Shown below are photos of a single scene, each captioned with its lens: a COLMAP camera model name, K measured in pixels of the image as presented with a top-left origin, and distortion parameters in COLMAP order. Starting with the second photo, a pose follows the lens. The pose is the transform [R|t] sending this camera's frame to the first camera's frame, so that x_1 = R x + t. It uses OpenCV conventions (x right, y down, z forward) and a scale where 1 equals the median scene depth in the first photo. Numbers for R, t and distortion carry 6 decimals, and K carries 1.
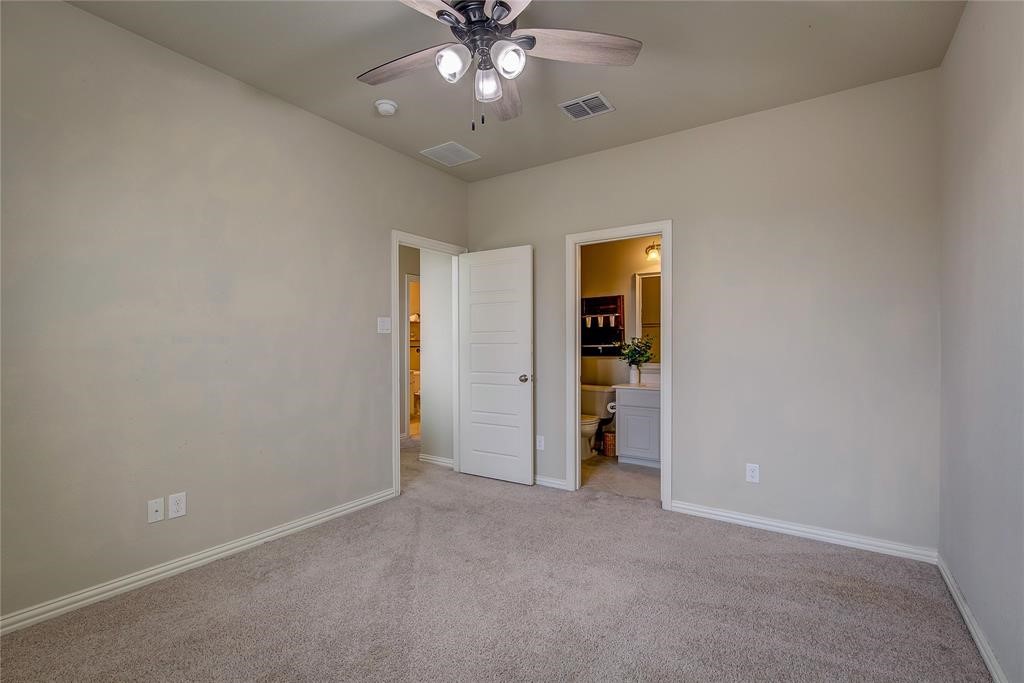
lens RADIAL K [[469.5, 0, 510.3], [0, 469.5, 343.6], [0, 0, 1]] dist [-0.003305, 0.000044]
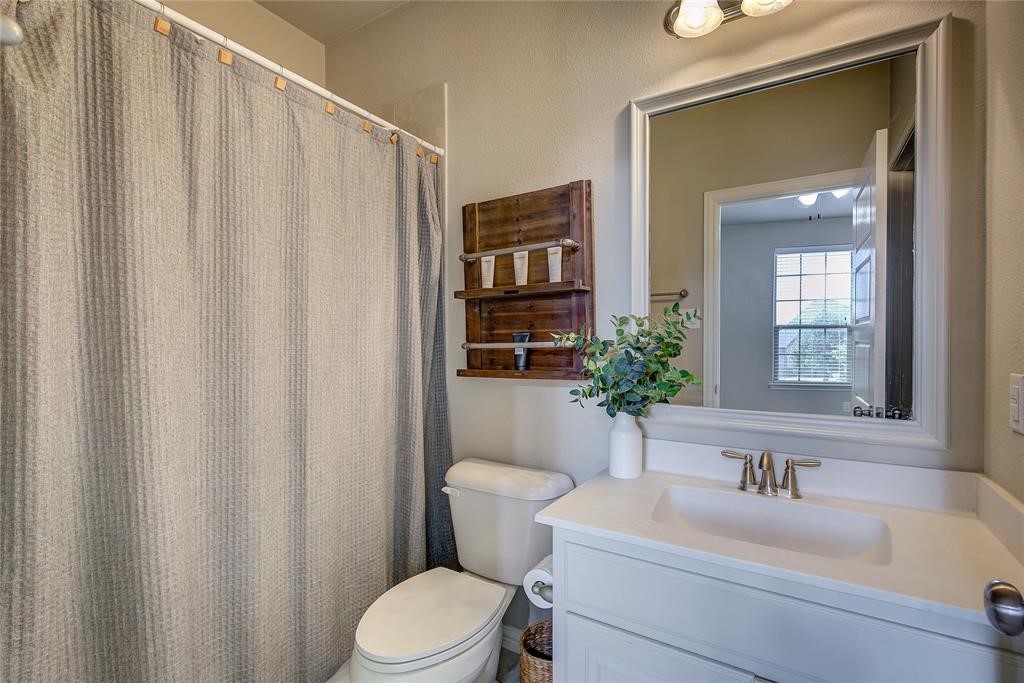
lens RADIAL K [[469.5, 0, 514.6], [0, 469.5, 340.5], [0, 0, 1]] dist [-0.003305, 0.000044]
pose [[0.999157, 0.000139, 0.041060, 0.179579], [-0.000470, 0.999968, 0.008031, -0.000373], [-0.041057, -0.008044, 0.999124, 0.697277]]
